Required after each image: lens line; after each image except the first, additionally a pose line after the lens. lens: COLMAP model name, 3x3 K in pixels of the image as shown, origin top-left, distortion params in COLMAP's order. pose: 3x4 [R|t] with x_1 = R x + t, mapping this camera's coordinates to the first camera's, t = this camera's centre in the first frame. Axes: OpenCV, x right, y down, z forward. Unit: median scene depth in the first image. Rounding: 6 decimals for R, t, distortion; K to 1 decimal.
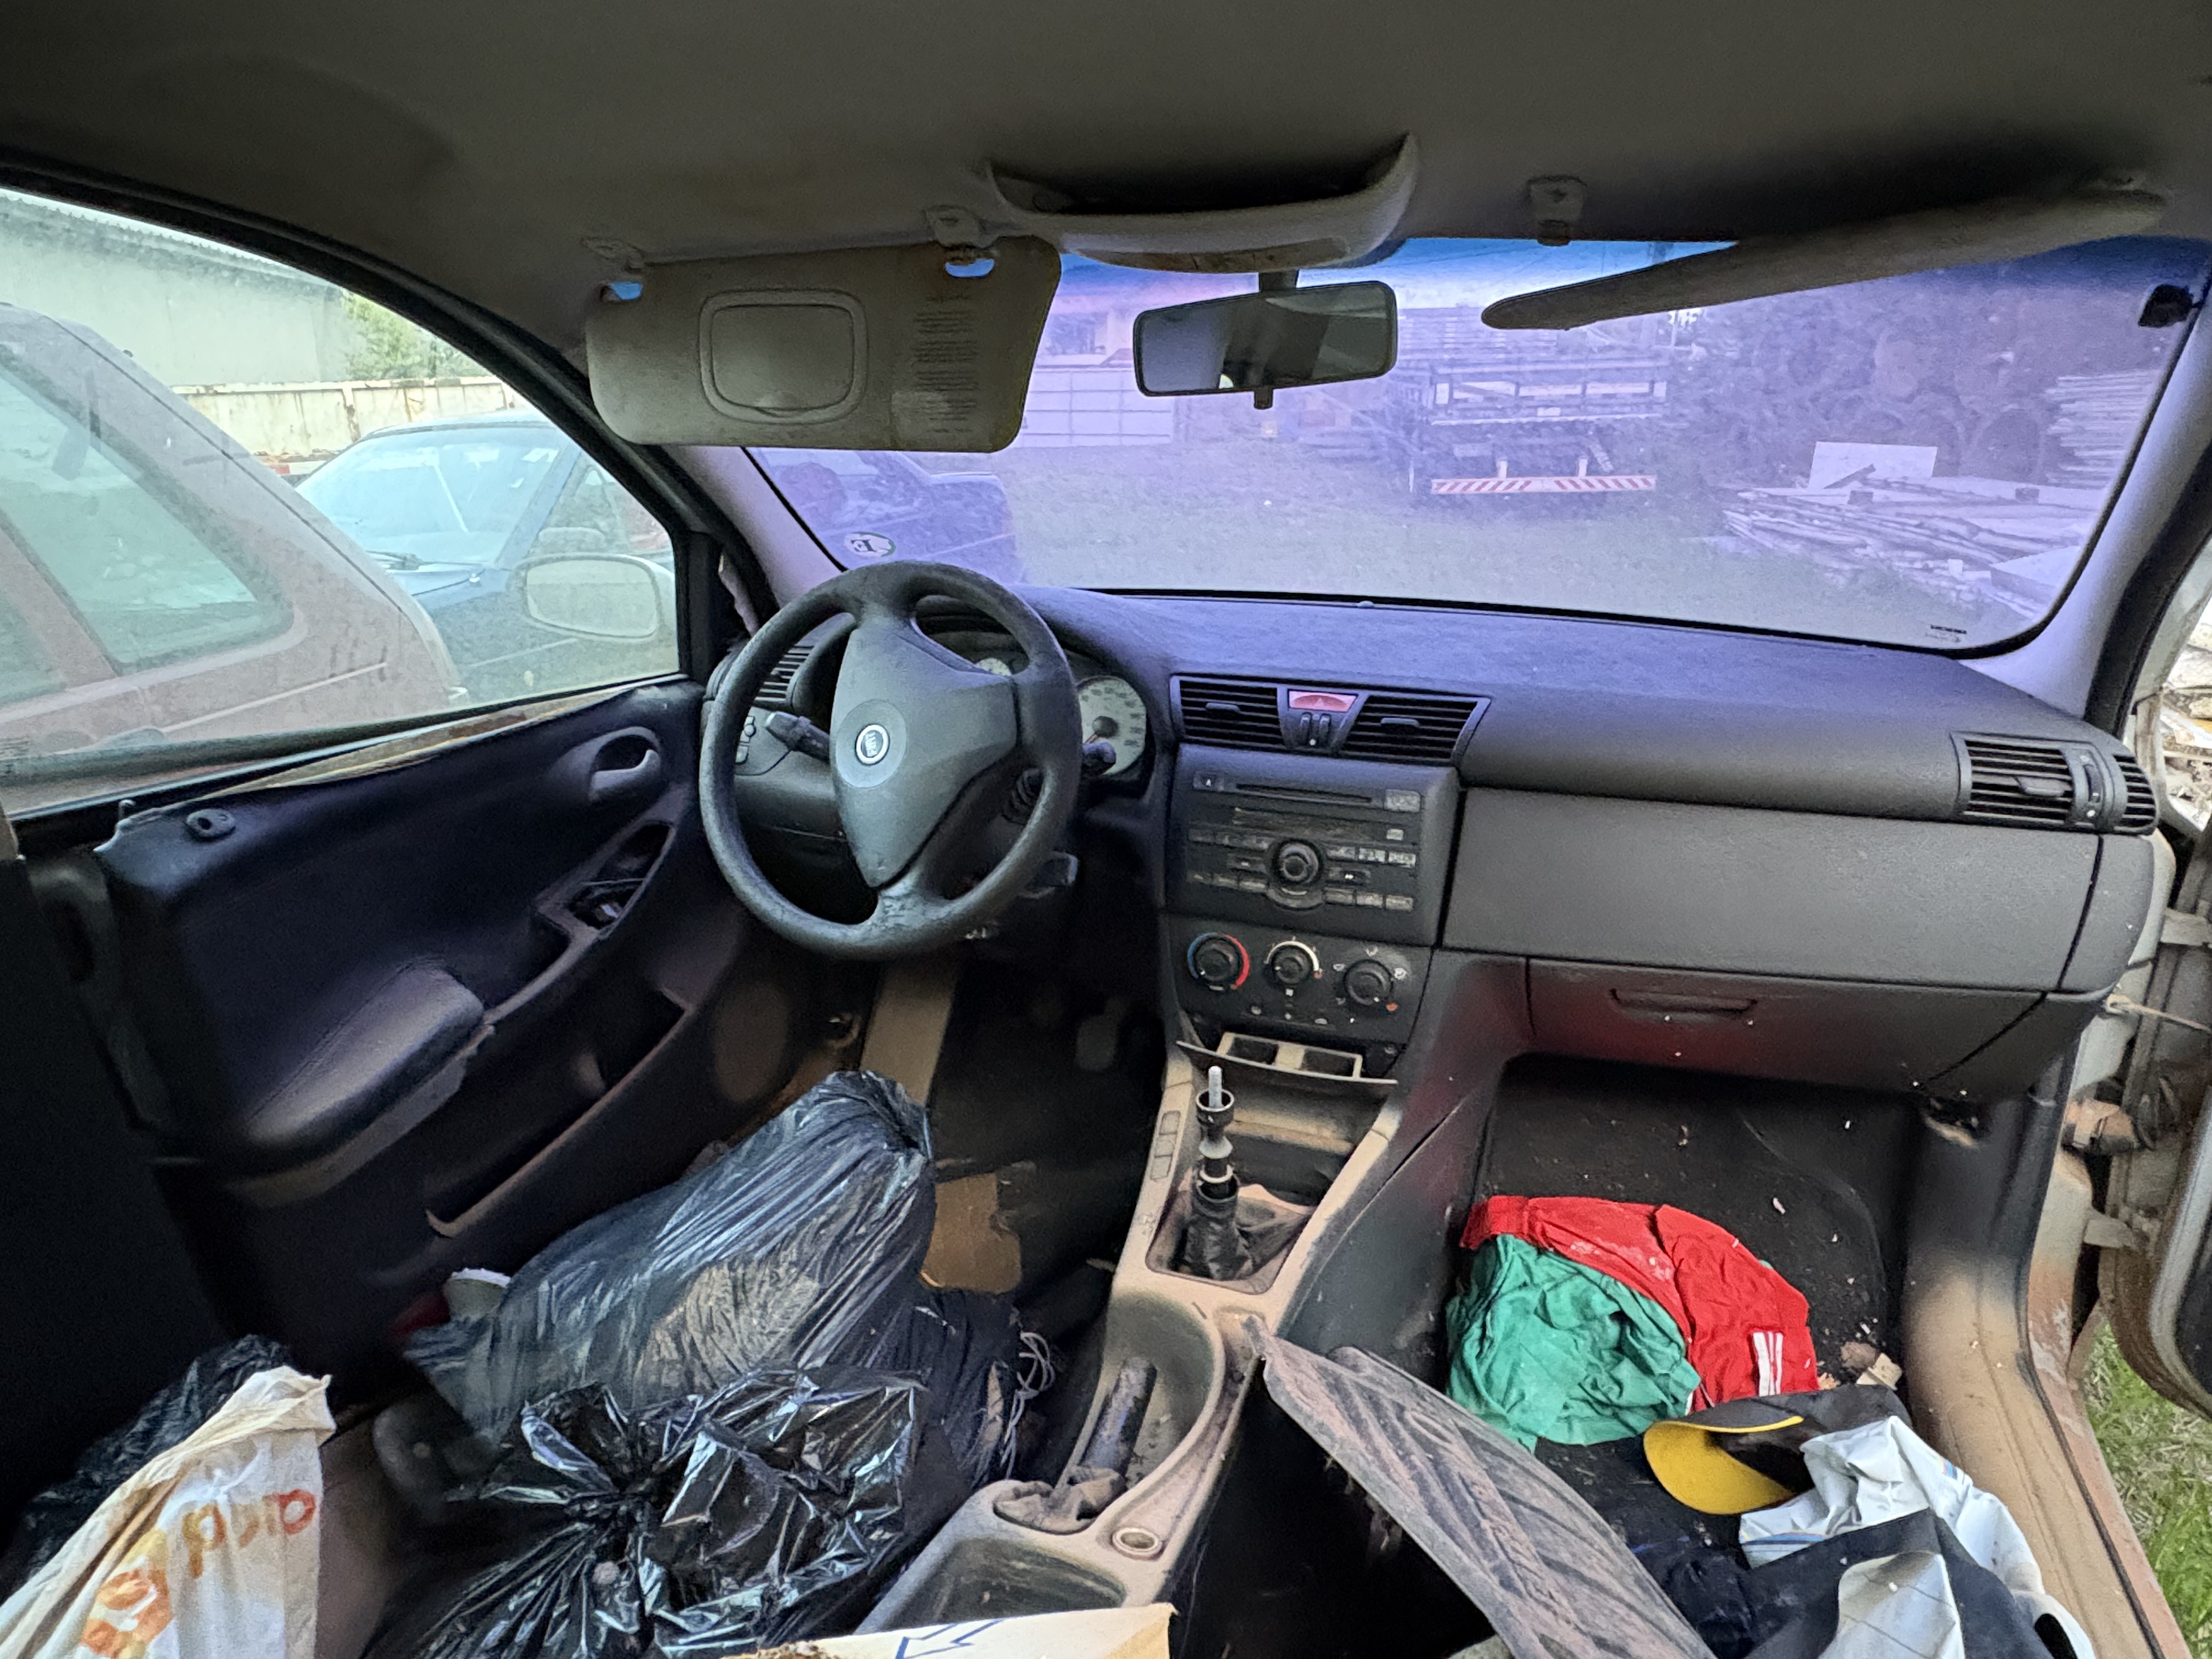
lens RADIAL K [[1364.3, 0, 1087.2], [0, 1364.3, 831.0], [0, 0, 1]] dist [-0.000243, 0.001095]
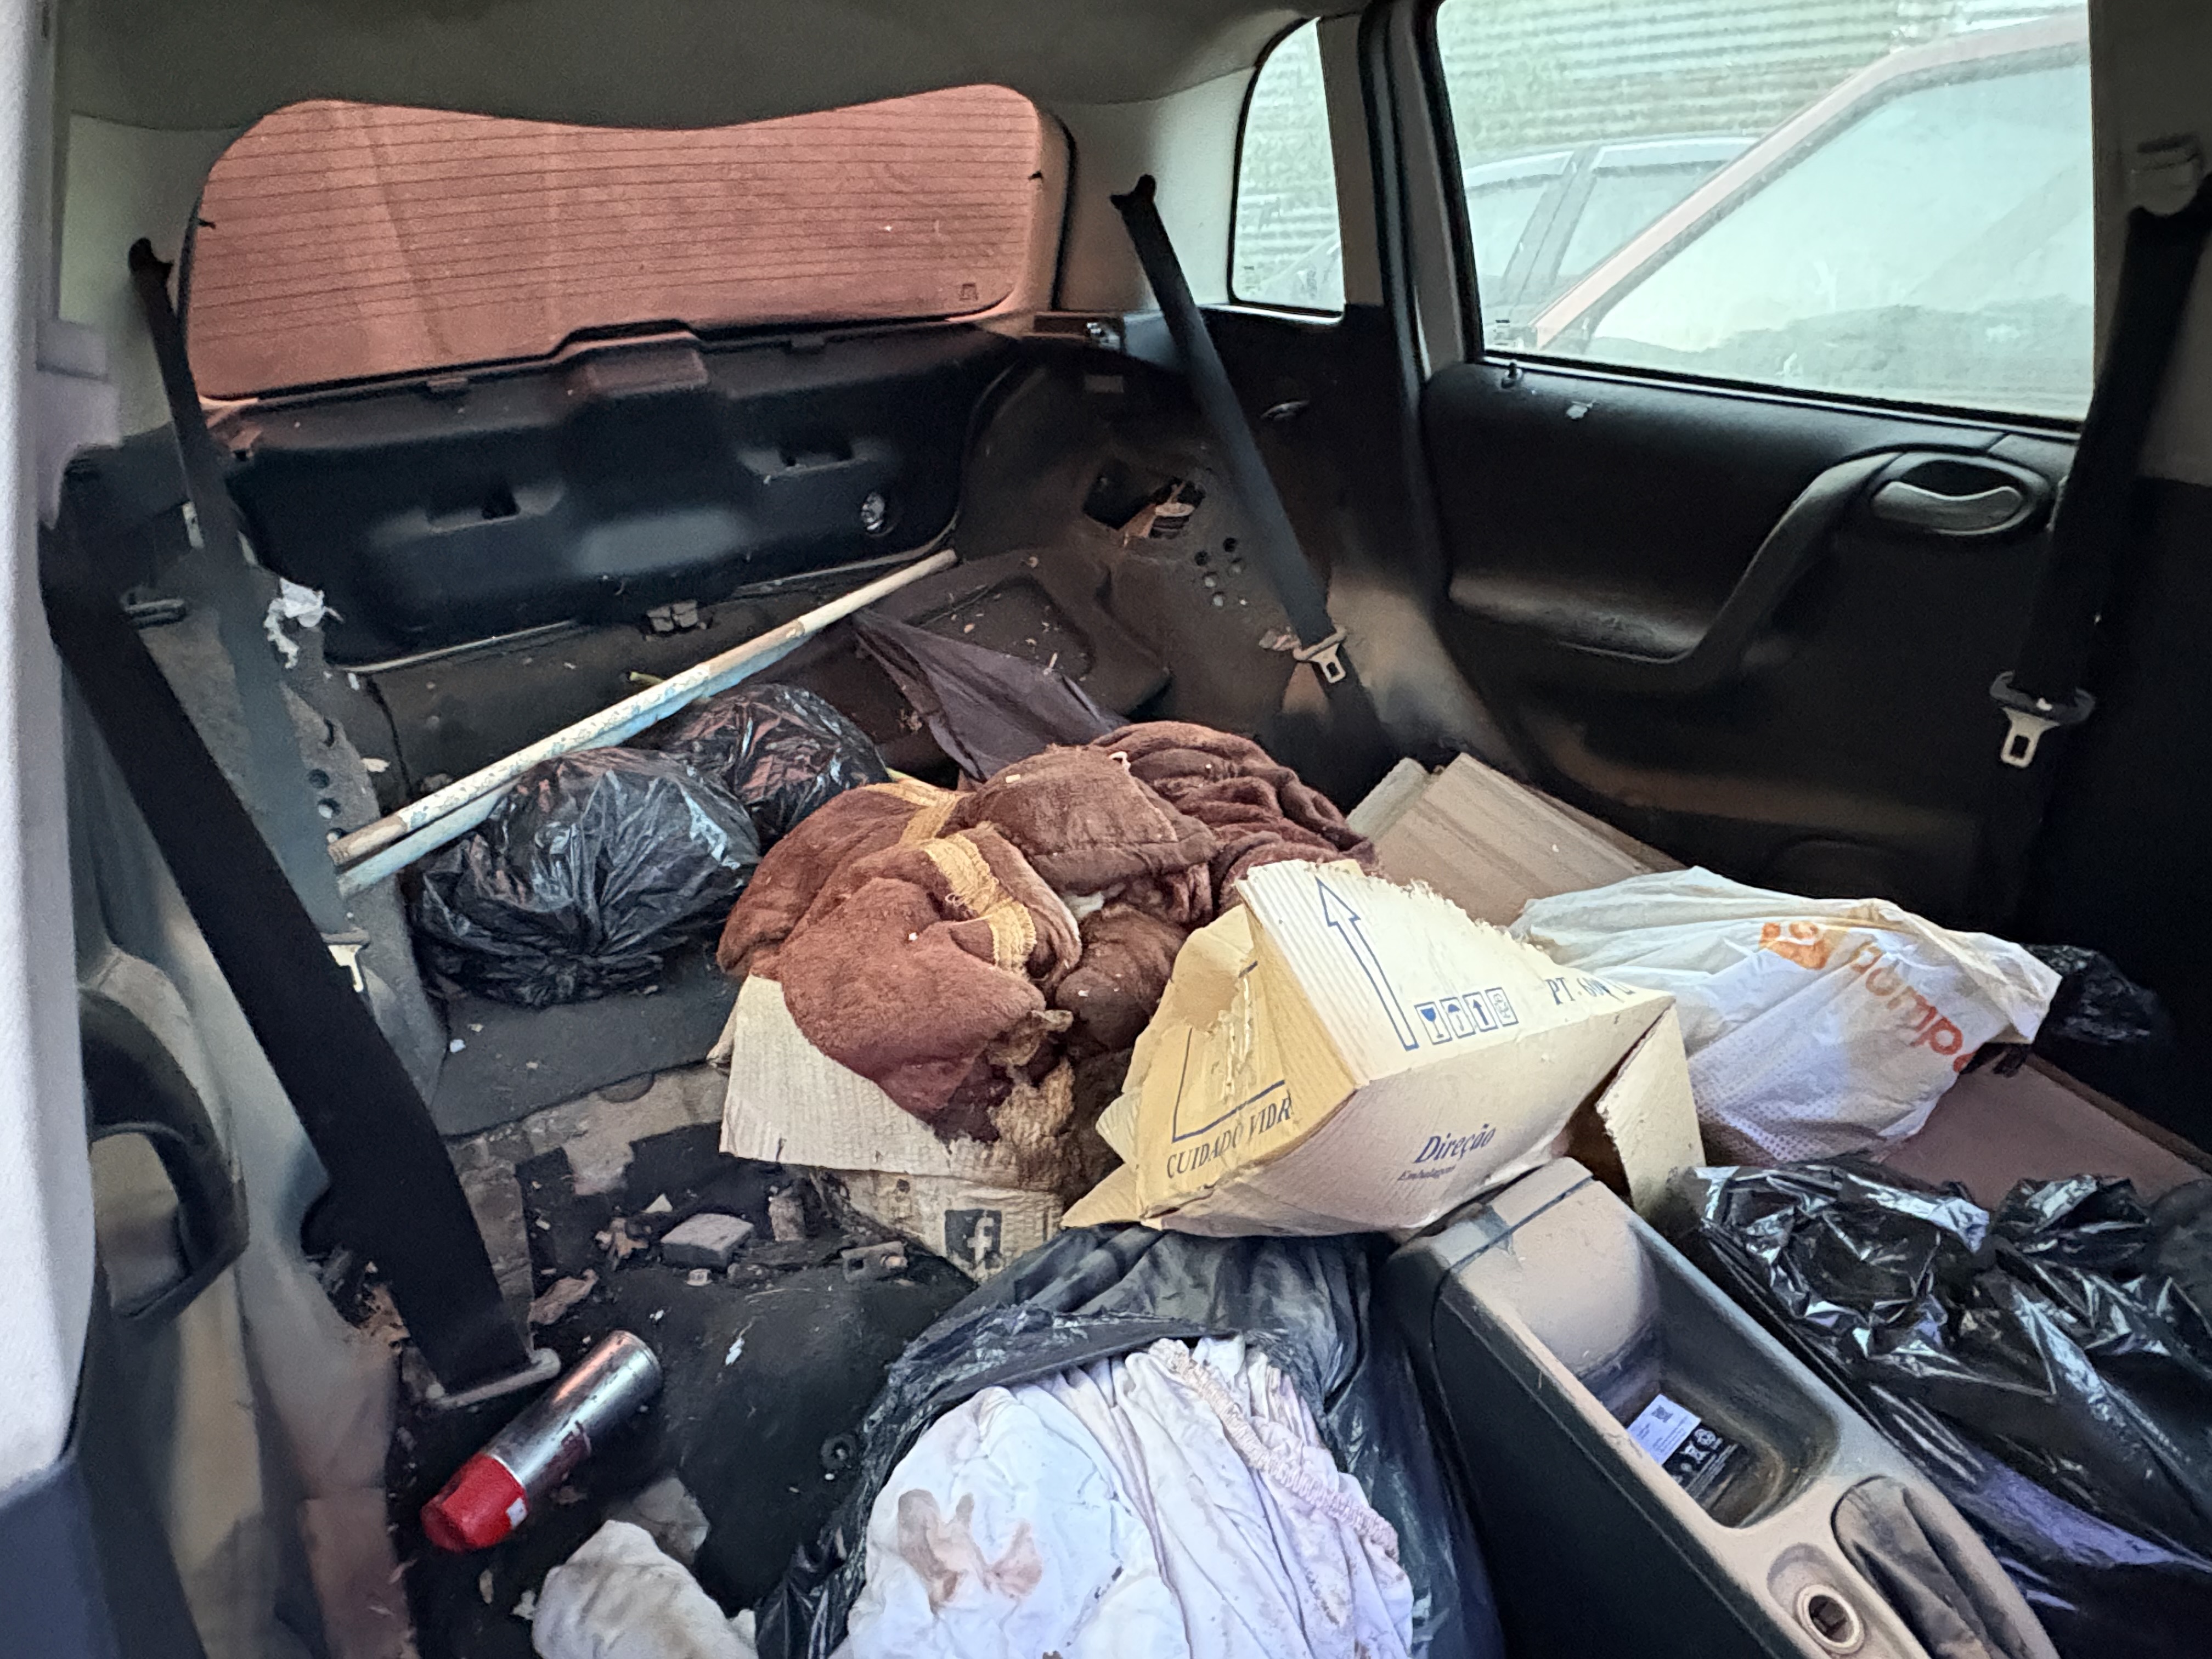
lens RADIAL K [[1364.3, 0, 1087.2], [0, 1364.3, 831.0], [0, 0, 1]] dist [-0.000243, 0.001095]
pose [[-0.596881, 0.371533, -0.711123, 0.480620], [-0.179036, 0.802298, 0.569442, -0.151011], [0.782099, 0.467206, -0.412358, 0.546174]]
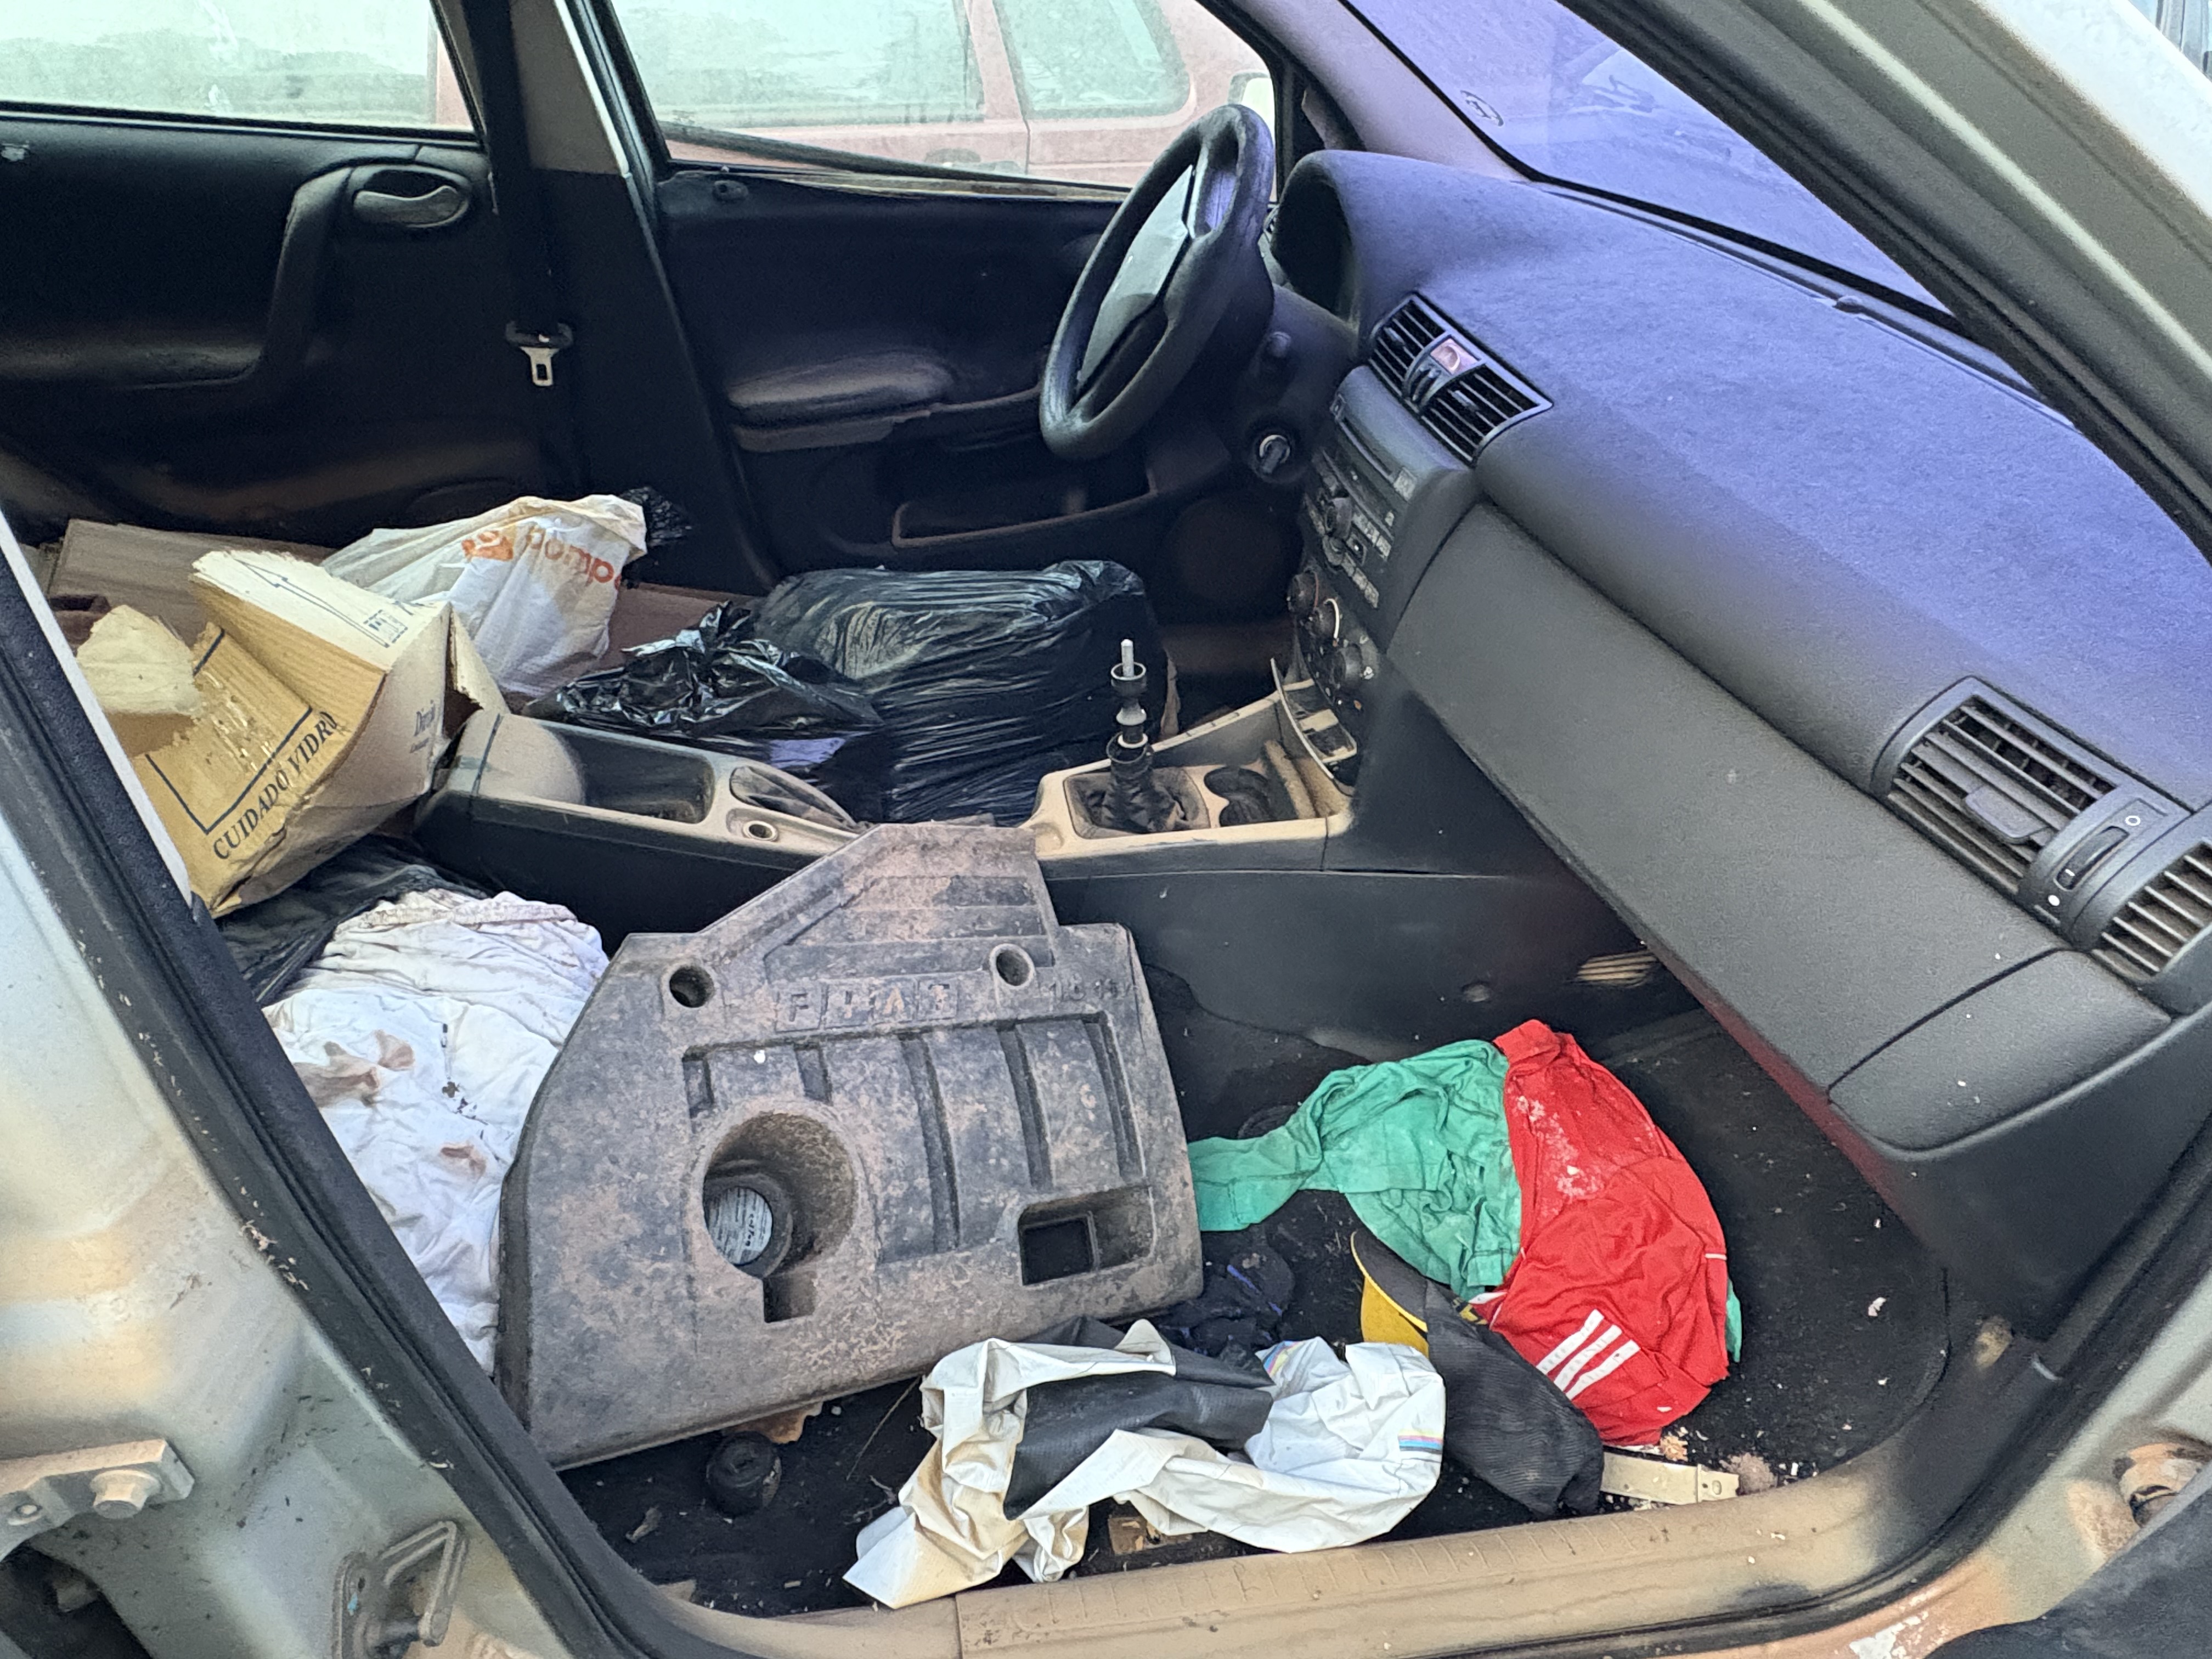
lens RADIAL K [[1369.5, 0, 1105.2], [0, 1369.5, 865.7], [0, 0, 1]] dist [0.002083, -0.003946]
pose [[0.478438, 0.540034, -0.692431, 0.872895], [-0.304321, 0.841639, 0.446131, -0.147990], [0.823703, -0.002725, 0.567015, 0.334355]]
